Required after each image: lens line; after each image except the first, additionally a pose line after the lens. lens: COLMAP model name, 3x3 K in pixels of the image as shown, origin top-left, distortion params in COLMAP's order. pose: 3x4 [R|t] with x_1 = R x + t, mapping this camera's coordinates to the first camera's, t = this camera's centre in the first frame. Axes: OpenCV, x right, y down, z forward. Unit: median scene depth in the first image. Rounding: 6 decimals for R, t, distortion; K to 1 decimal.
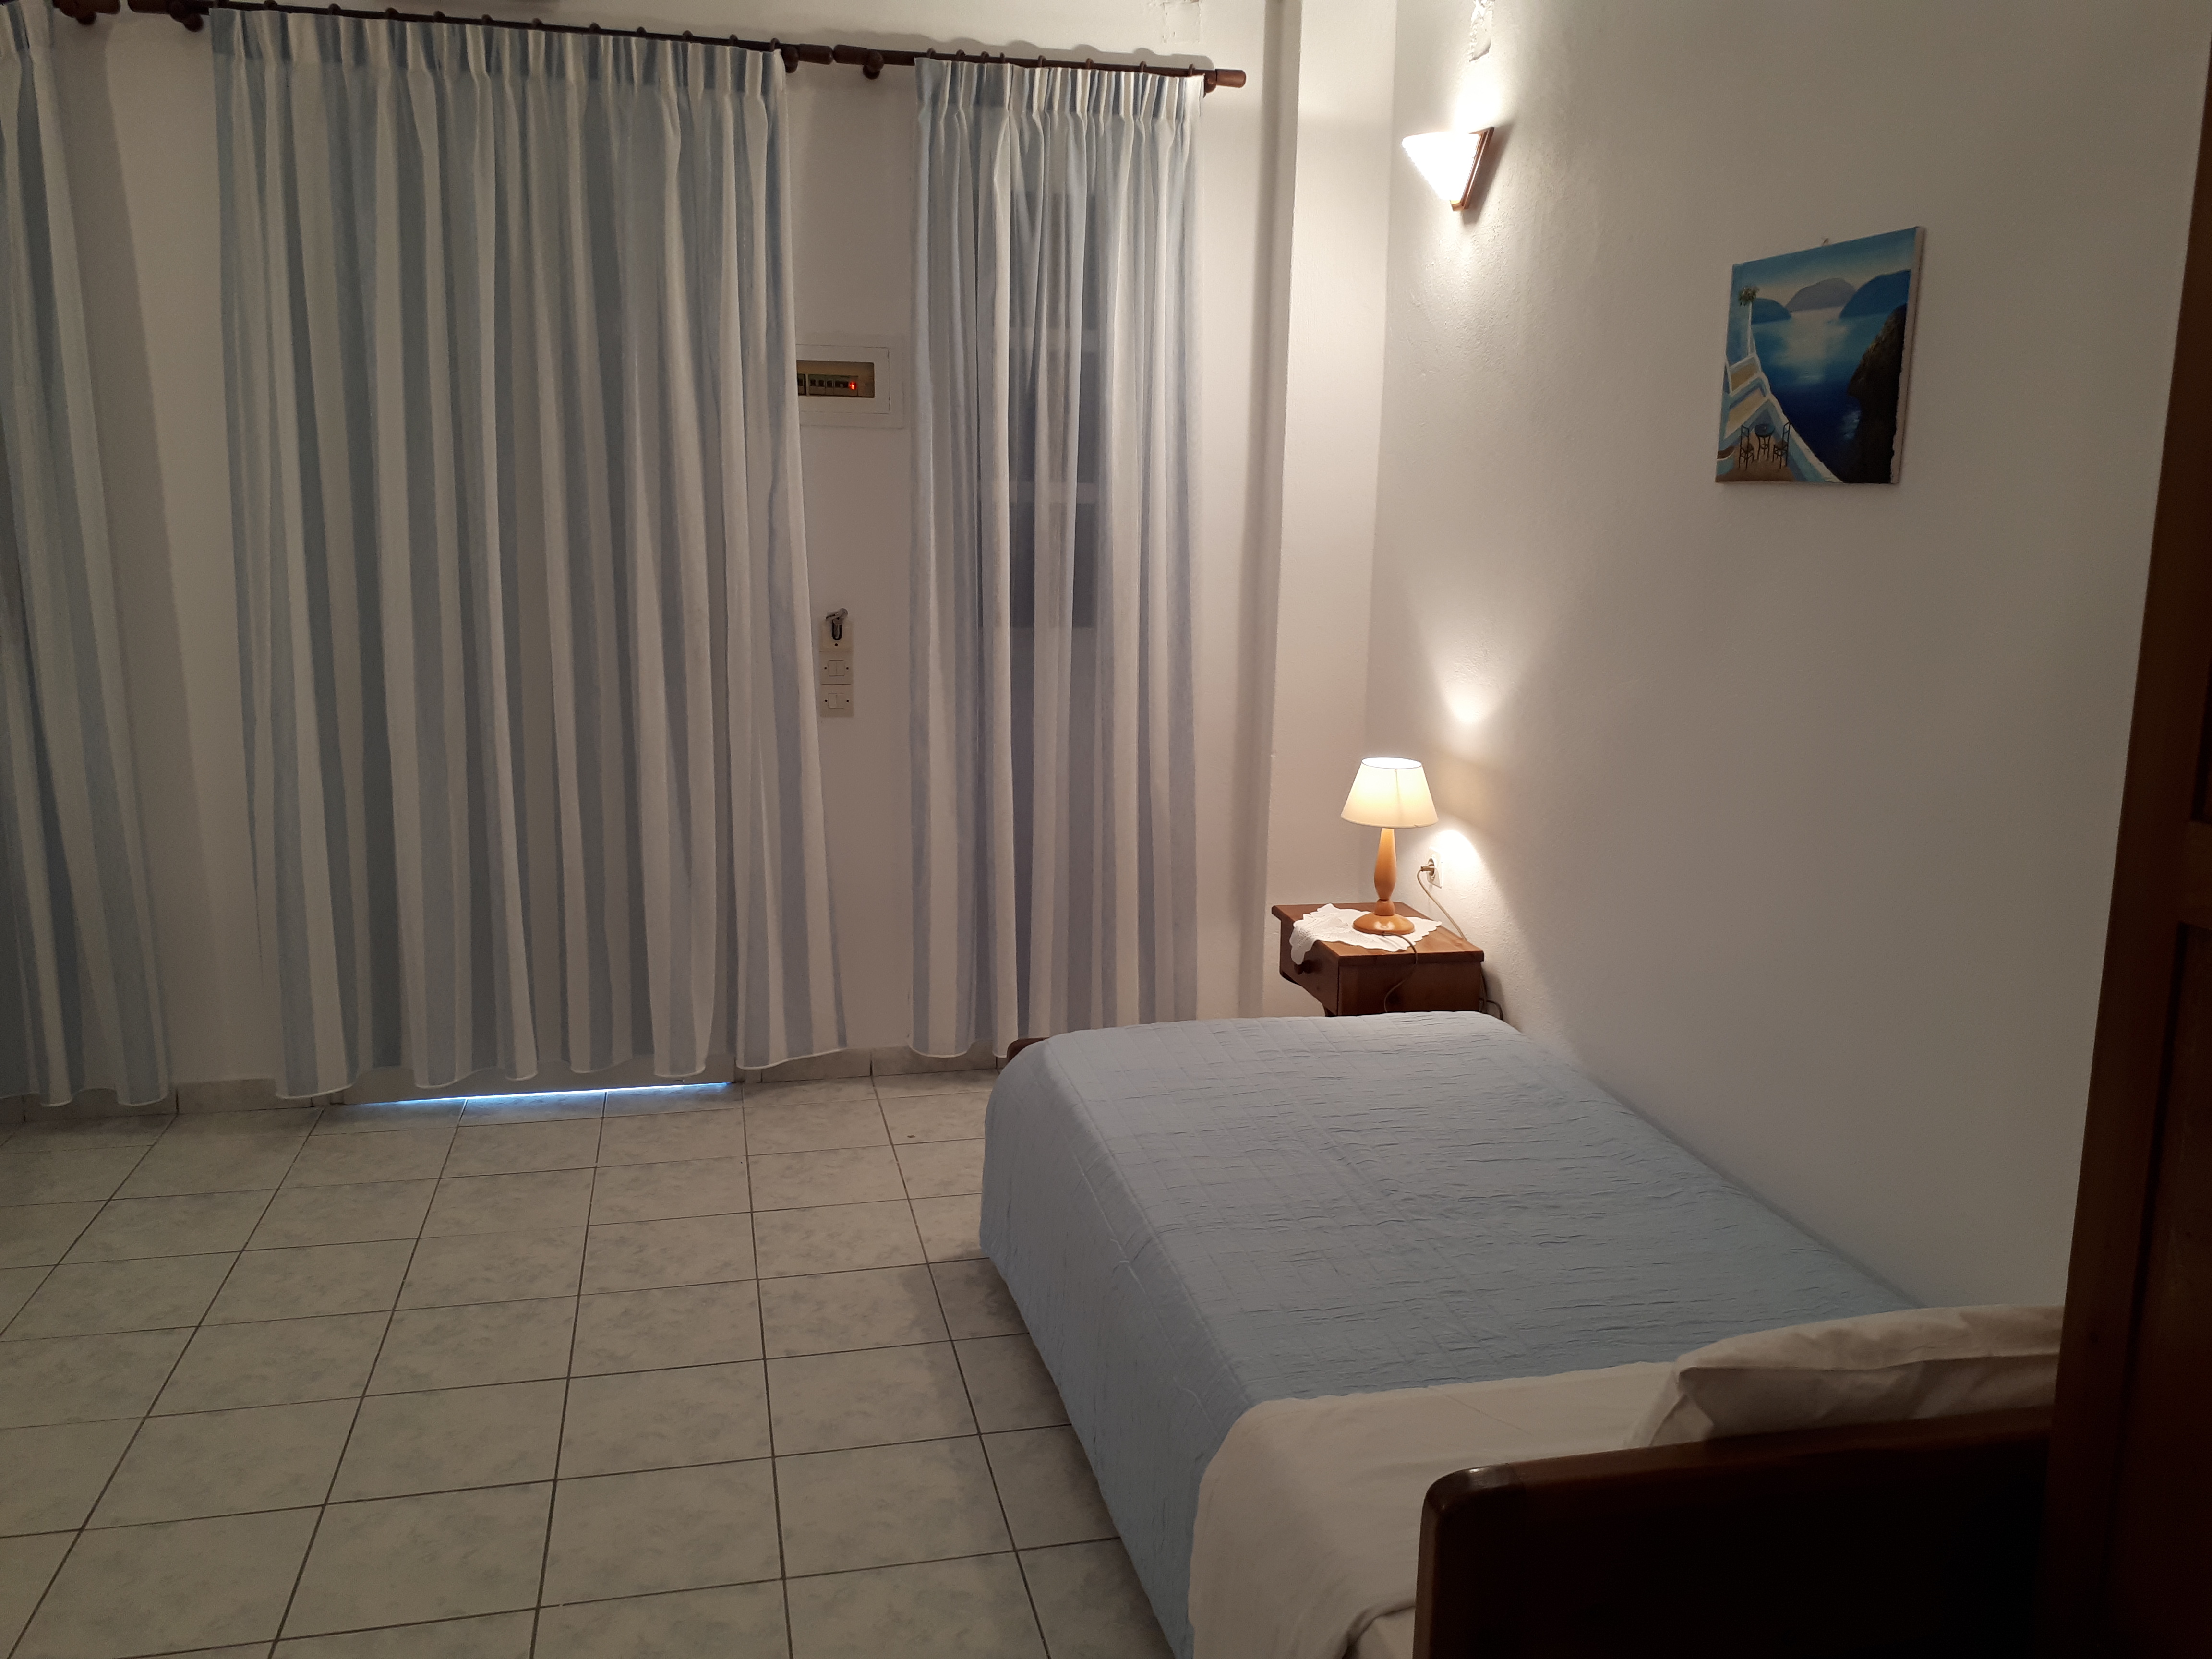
lens RADIAL K [[1775.2, 0, 1030.9], [0, 1775.2, 786.3], [0, 0, 1]] dist [0.064699, -0.118360]
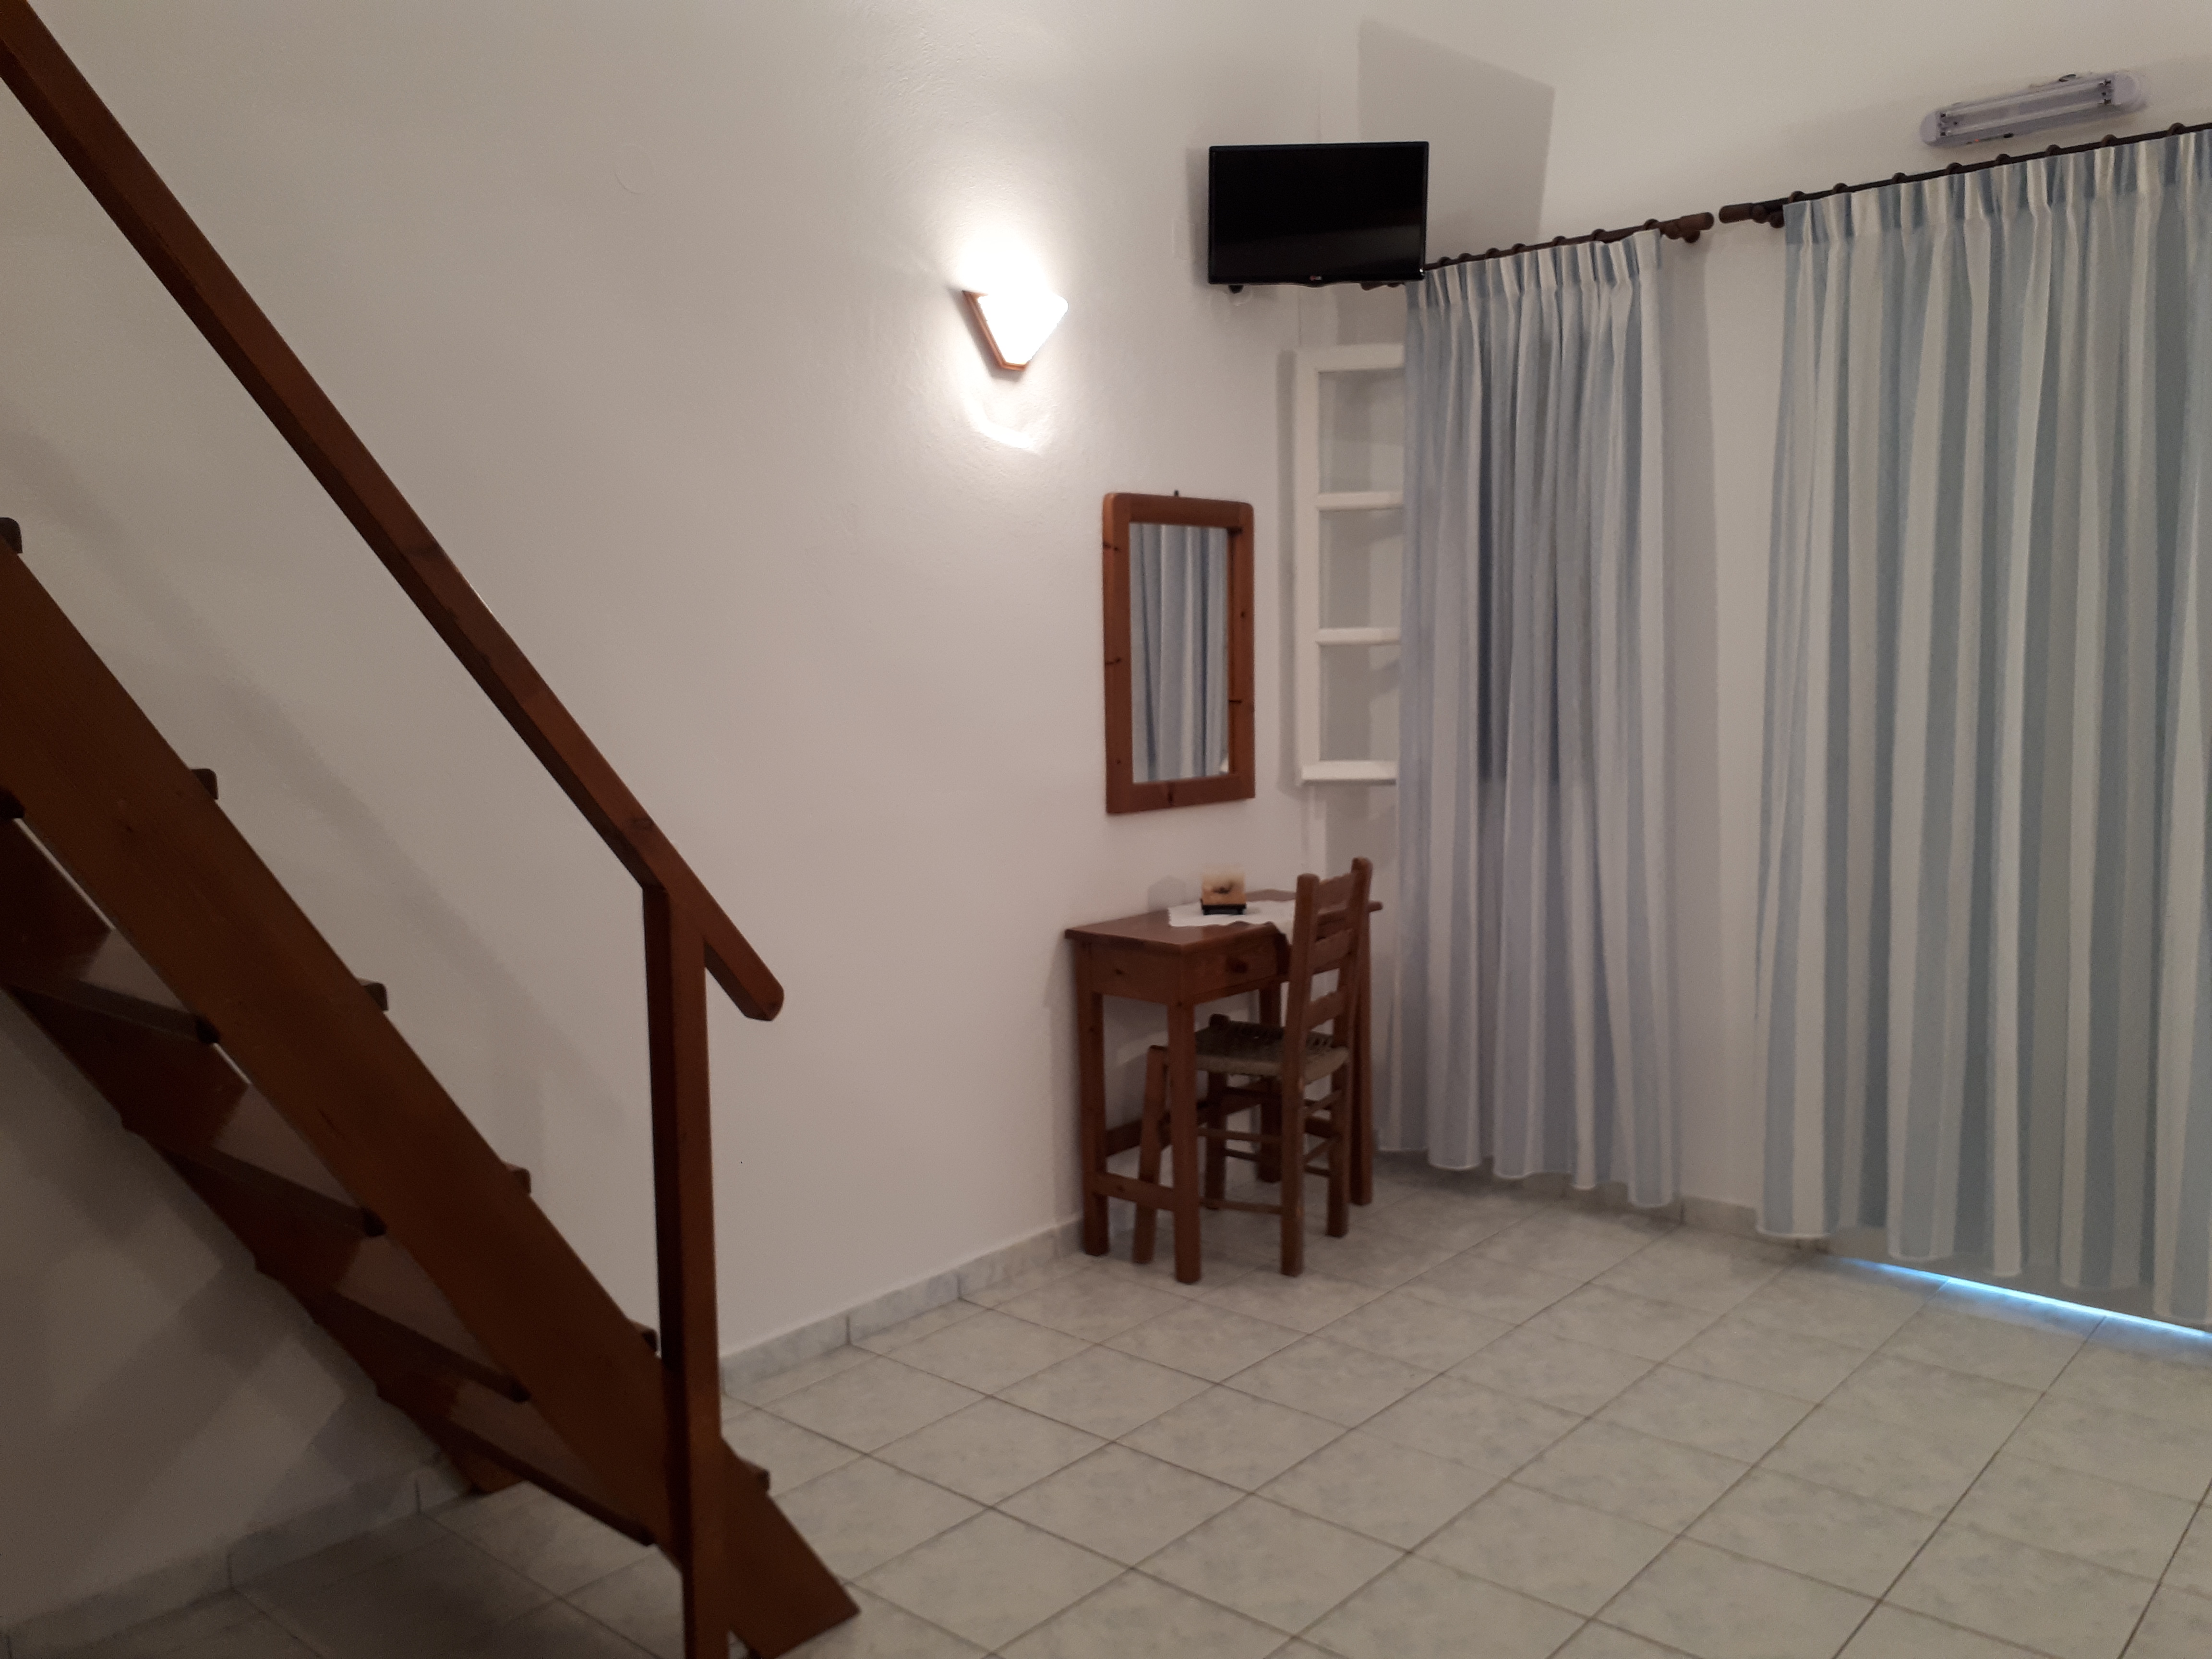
lens RADIAL K [[1775.2, 0, 1190.3], [0, 1775.2, 763.9], [0, 0, 1]] dist [0.064699, -0.118360]
pose [[0.594735, 0.027630, -0.803447, 0.195092], [-0.094495, 0.994884, -0.035734, -0.024209], [0.798349, 0.097174, 0.594303, 0.095436]]
